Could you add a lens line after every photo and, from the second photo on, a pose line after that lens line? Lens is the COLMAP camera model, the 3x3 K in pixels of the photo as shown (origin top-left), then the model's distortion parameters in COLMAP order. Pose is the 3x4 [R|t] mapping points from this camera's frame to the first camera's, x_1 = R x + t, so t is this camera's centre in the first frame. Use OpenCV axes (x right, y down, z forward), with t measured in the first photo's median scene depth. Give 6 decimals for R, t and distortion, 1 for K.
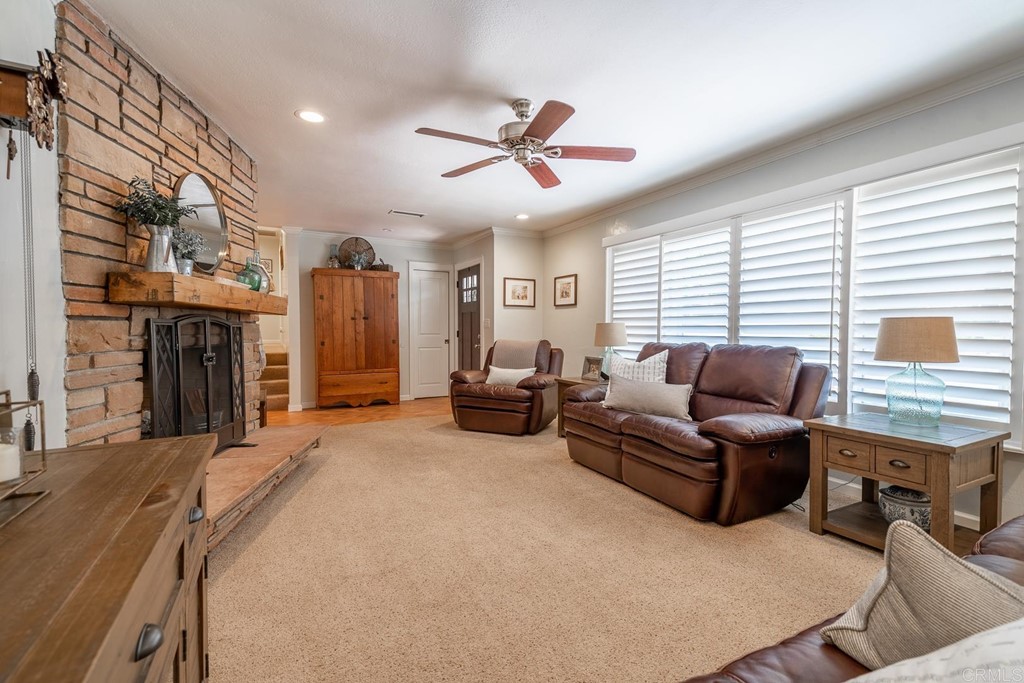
lens RADIAL K [[455.1, 0, 512.0], [0, 455.1, 341.5], [0, 0, 1]] dist [0.038073, -0.000383]
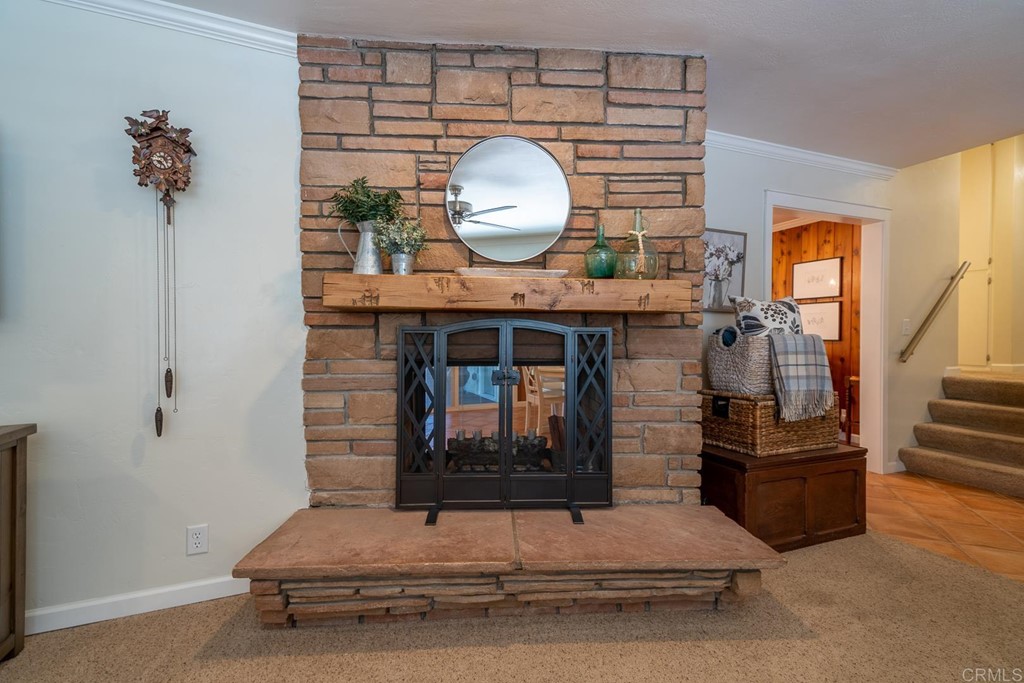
lens RADIAL K [[455.1, 0, 512.0], [0, 455.1, 341.5], [0, 0, 1]] dist [0.038073, -0.000383]
pose [[-0.094180, 0.010027, -0.995505, 0.084193], [-0.028815, 0.999503, 0.012793, -0.031669], [0.995138, 0.029891, -0.093844, 1.130529]]
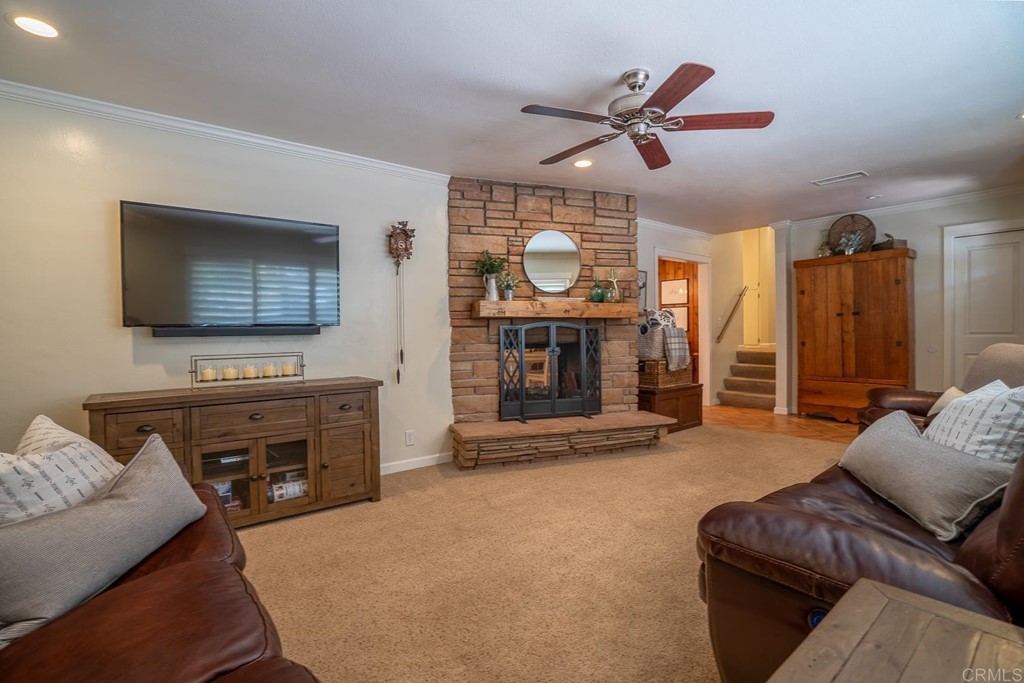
lens RADIAL K [[483.7, 0, 512.0], [0, 483.7, 341.5], [0, 0, 1]] dist [-0.057177, 0.000101]
pose [[0.183949, 0.016902, -0.982791, 0.890124], [-0.012674, 0.999810, 0.014823, -0.015147], [0.982854, 0.009730, 0.184128, 0.611632]]
